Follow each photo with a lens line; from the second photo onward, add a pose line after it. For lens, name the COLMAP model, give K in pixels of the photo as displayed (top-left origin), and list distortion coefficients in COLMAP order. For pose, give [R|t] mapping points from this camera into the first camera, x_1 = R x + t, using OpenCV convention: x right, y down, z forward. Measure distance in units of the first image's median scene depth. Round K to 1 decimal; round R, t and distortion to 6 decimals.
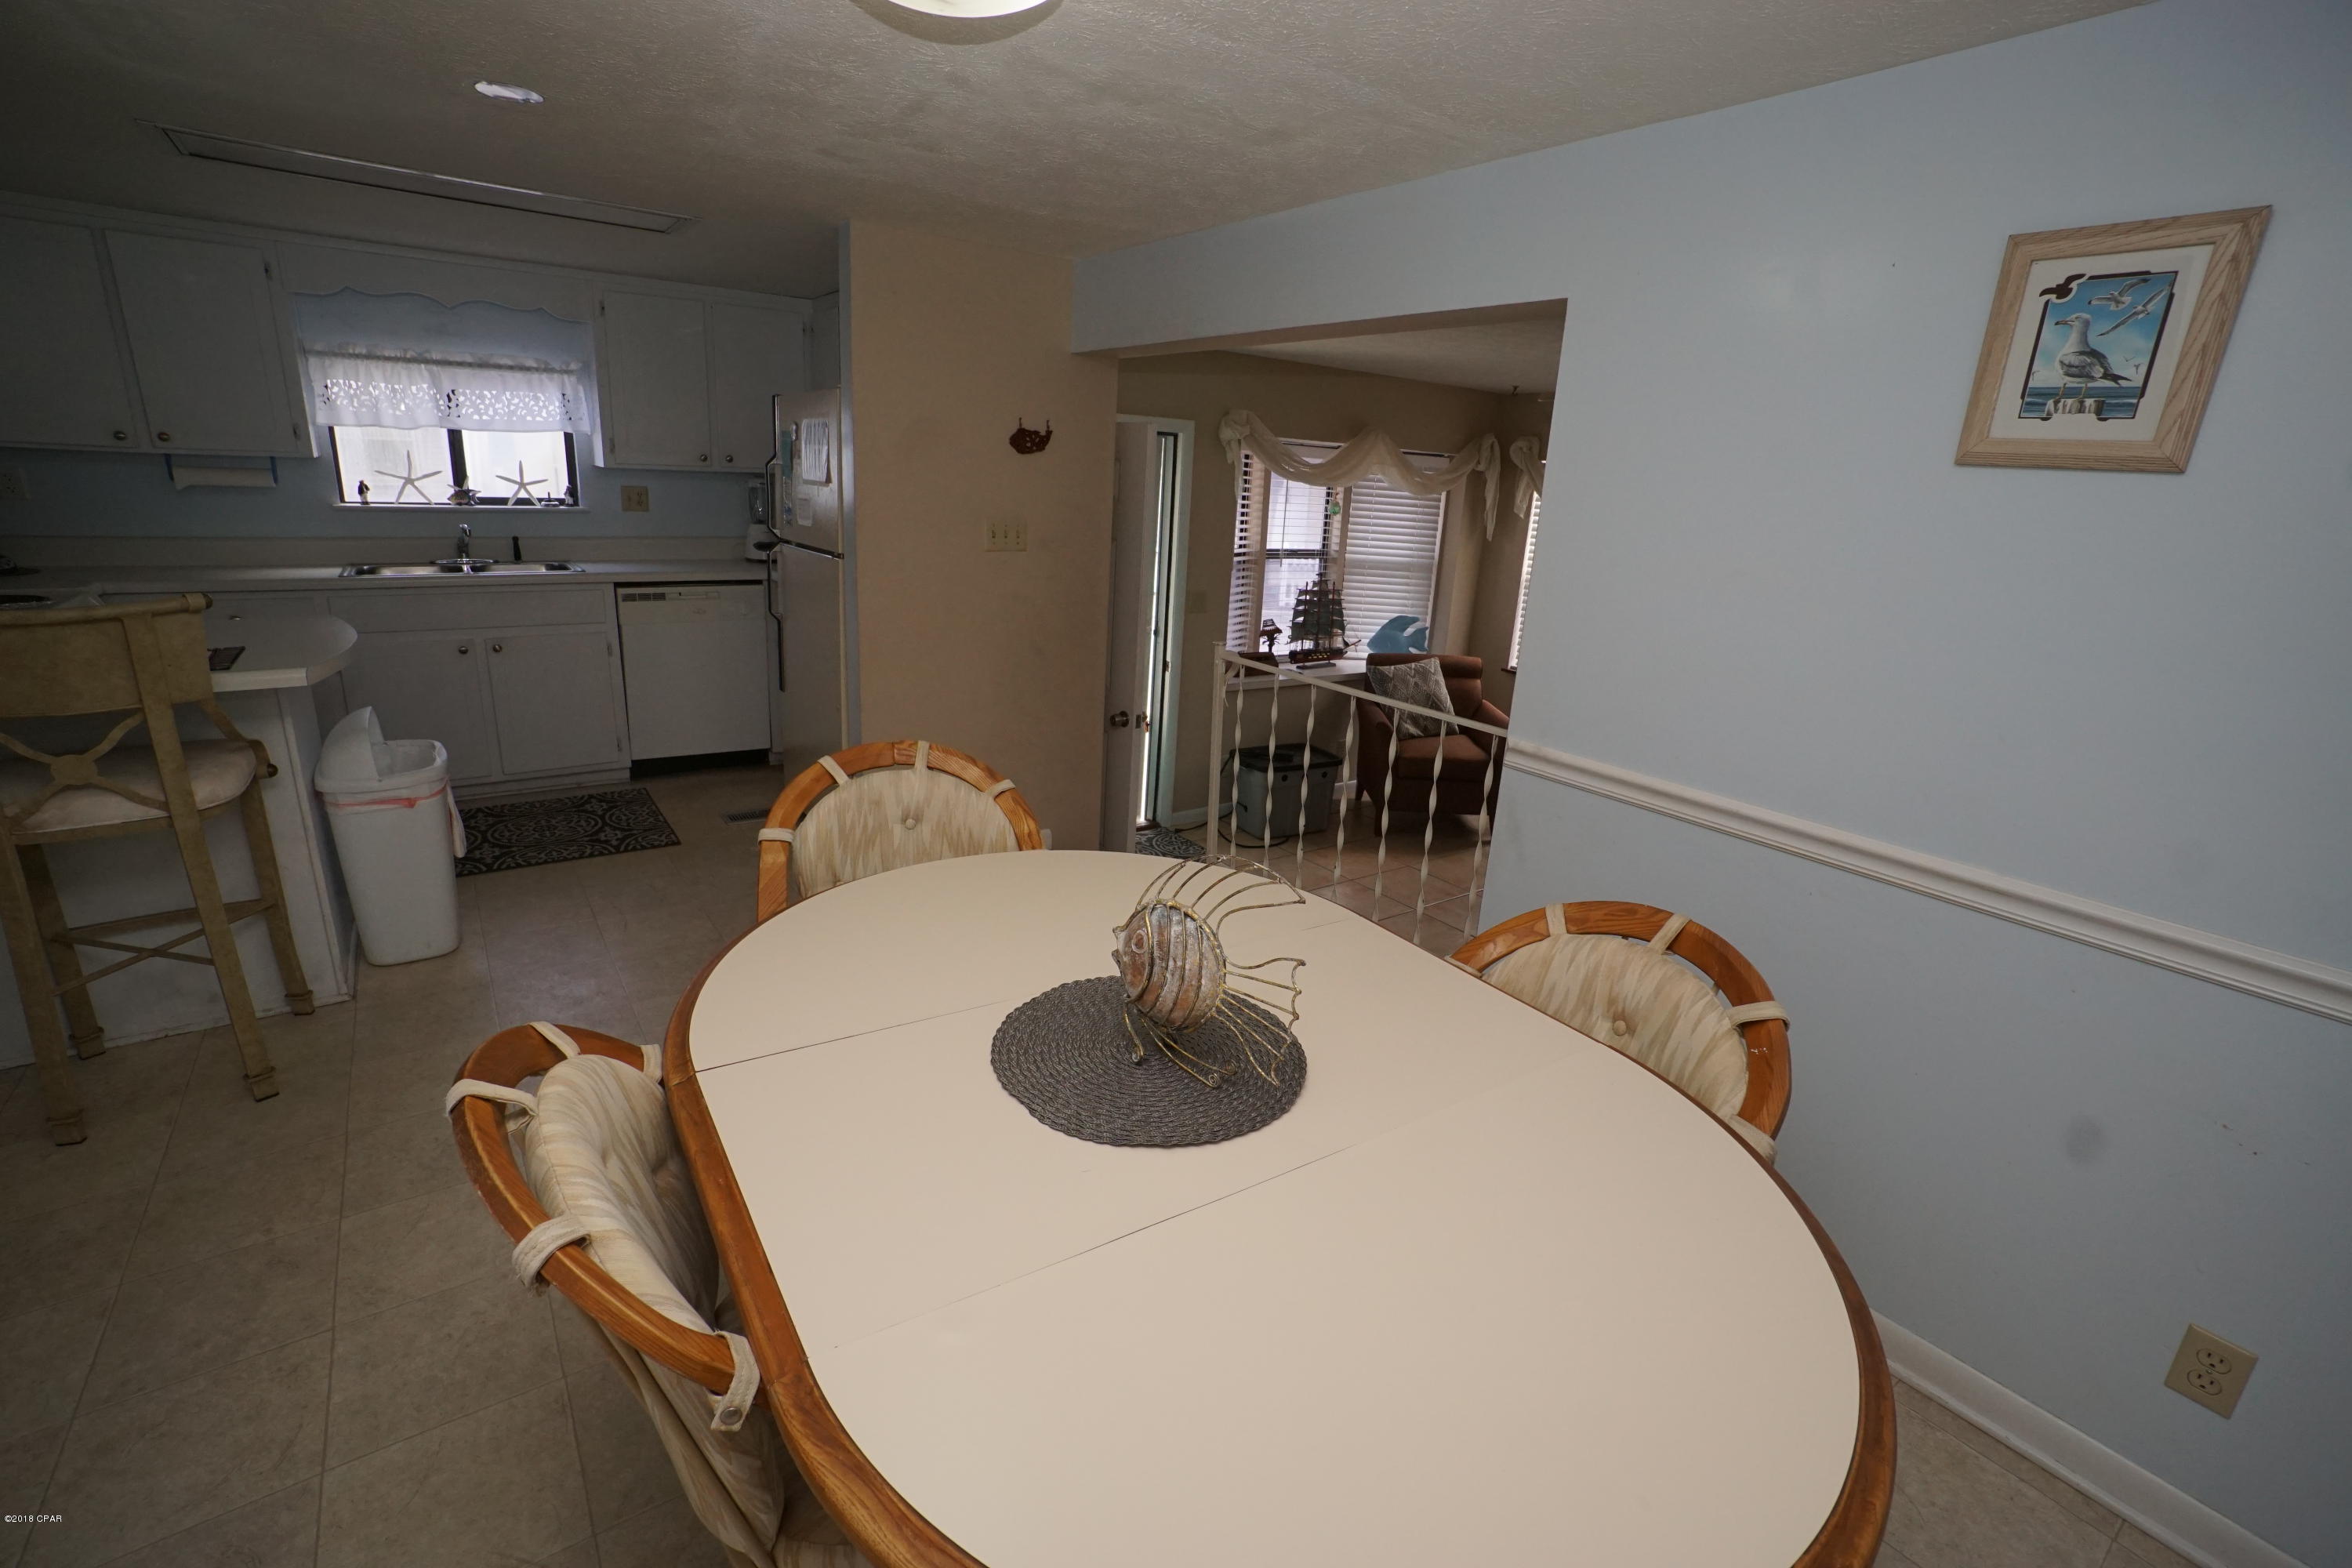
lens RADIAL K [[1038.6, 0, 1165.2], [0, 1038.6, 778.9], [0, 0, 1]] dist [-0.062418, 0.022695]
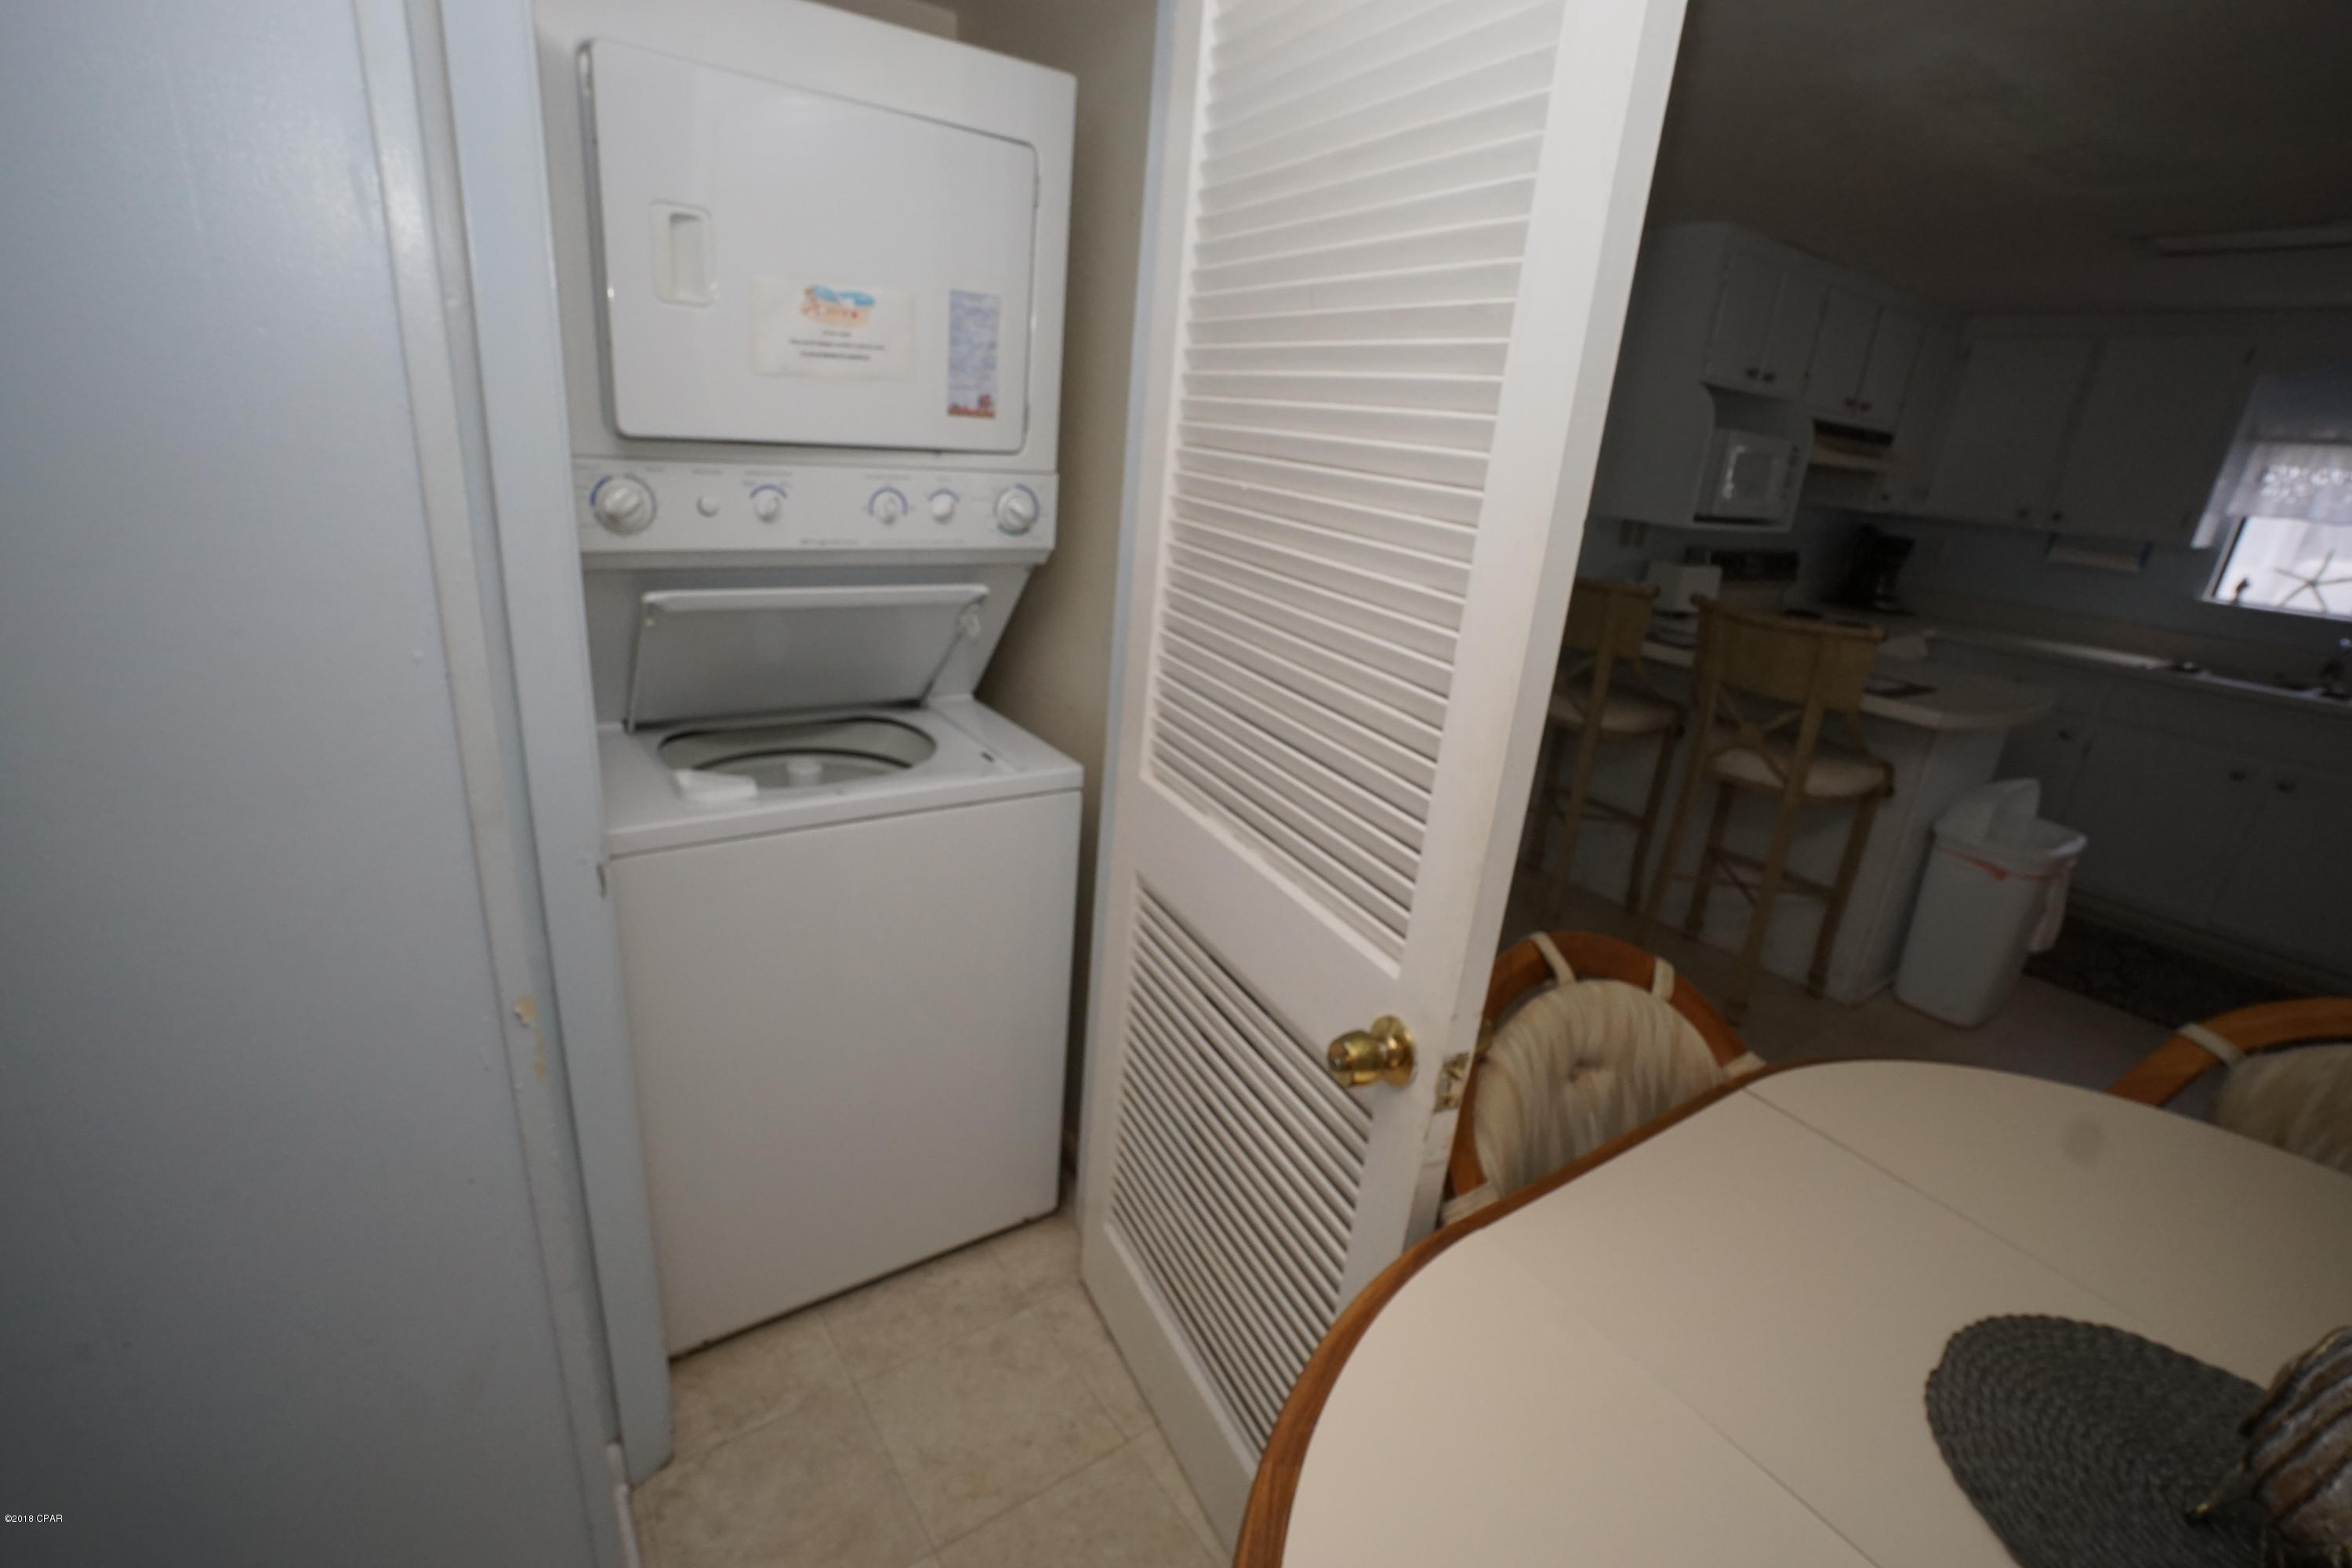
lens RADIAL K [[1038.6, 0, 1165.2], [0, 1038.6, 778.9], [0, 0, 1]] dist [-0.062418, 0.022695]
pose [[-0.013505, 0.279013, -0.960192, 0.136927], [-0.365868, 0.892309, 0.264434, -0.015073], [0.930569, 0.354875, 0.090031, 0.077120]]
